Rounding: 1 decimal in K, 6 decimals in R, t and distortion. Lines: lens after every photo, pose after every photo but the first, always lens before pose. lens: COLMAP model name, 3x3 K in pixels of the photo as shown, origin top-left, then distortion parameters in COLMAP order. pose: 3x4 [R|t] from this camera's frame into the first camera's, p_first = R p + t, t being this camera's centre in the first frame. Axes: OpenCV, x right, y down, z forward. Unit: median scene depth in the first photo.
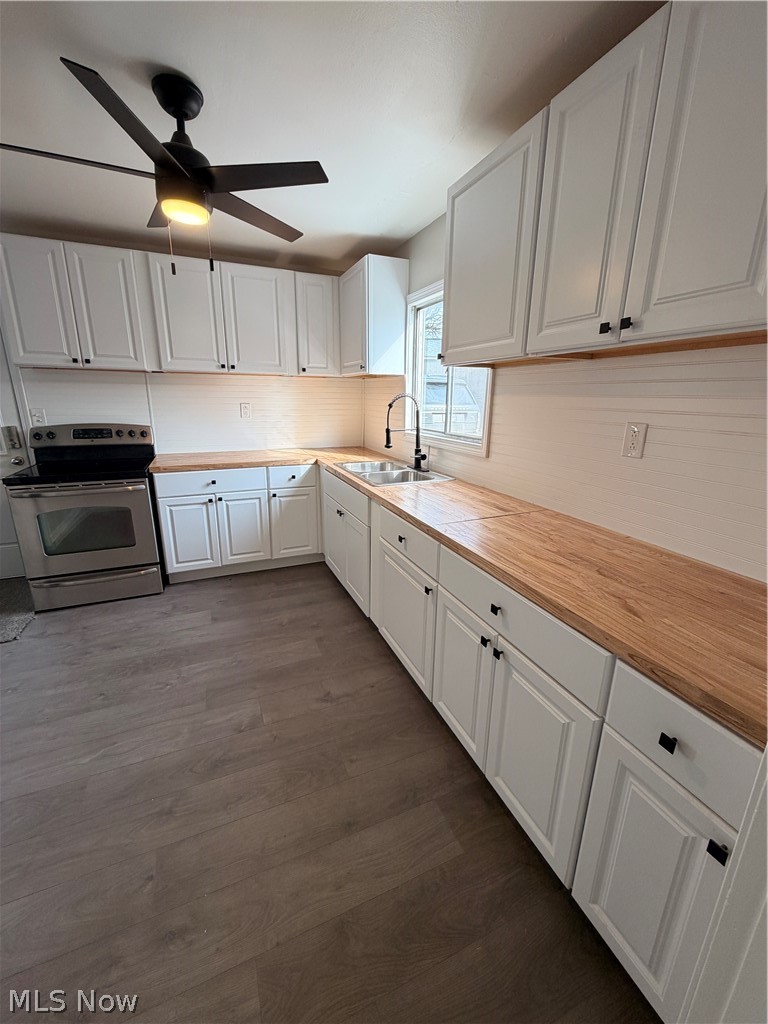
lens RADIAL K [[407.0, 0, 382.8], [0, 407.0, 509.6], [0, 0, 1]] dist [-0.000896, 0.000011]
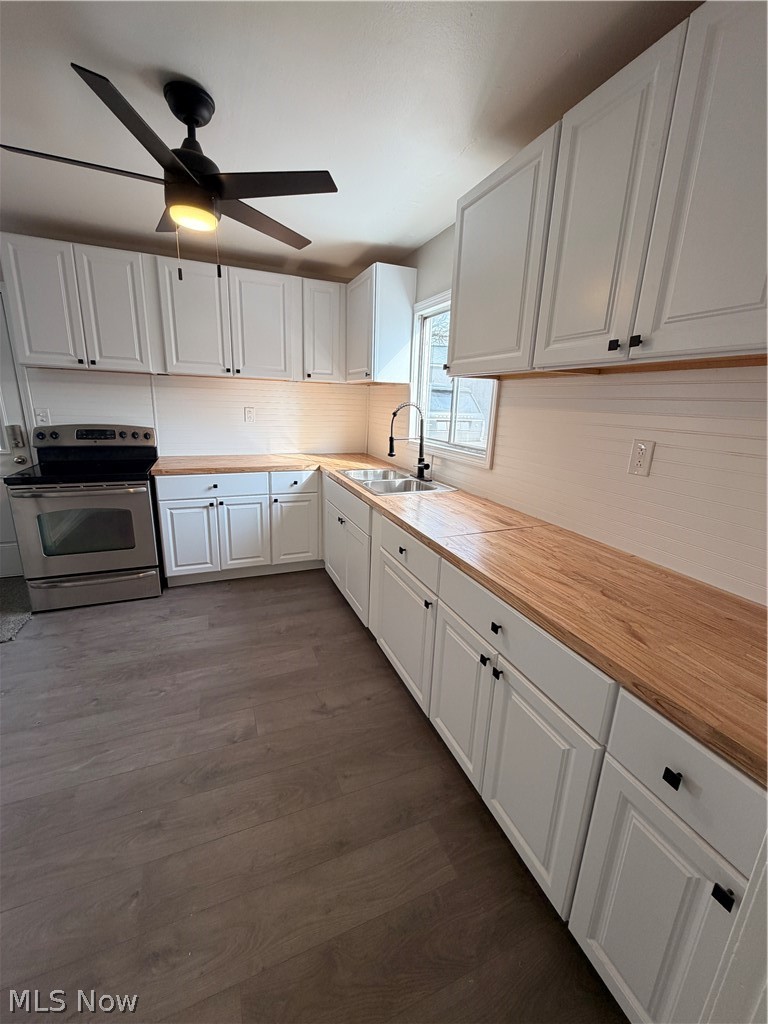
lens RADIAL K [[407.0, 0, 382.8], [0, 407.0, 509.6], [0, 0, 1]] dist [-0.000896, 0.000011]
pose [[0.999657, 0.025552, -0.005812, 0.001630], [-0.025617, 0.999606, -0.011442, -0.010951], [0.005518, 0.011587, 0.999918, 0.008520]]
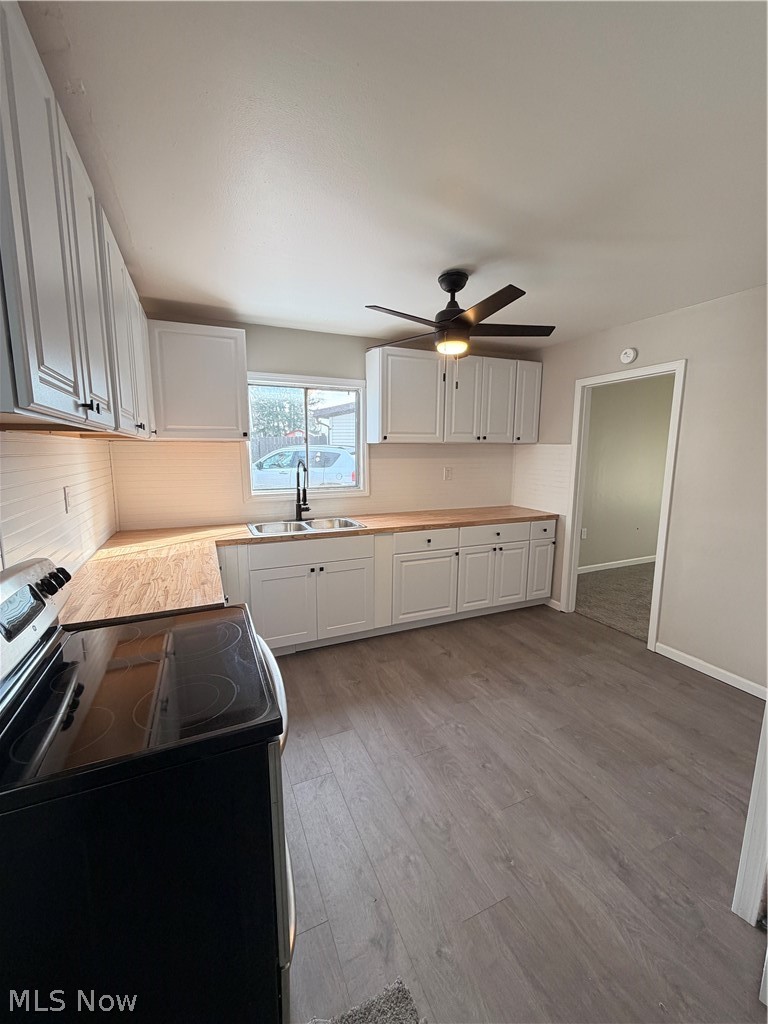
lens RADIAL K [[407.0, 0, 382.8], [0, 407.0, 509.6], [0, 0, 1]] dist [-0.000896, 0.000011]
pose [[-0.011219, -0.157540, 0.987449, -1.260941], [0.268835, 0.950677, 0.154728, -0.288120], [-0.963121, 0.267197, 0.031687, 0.837549]]
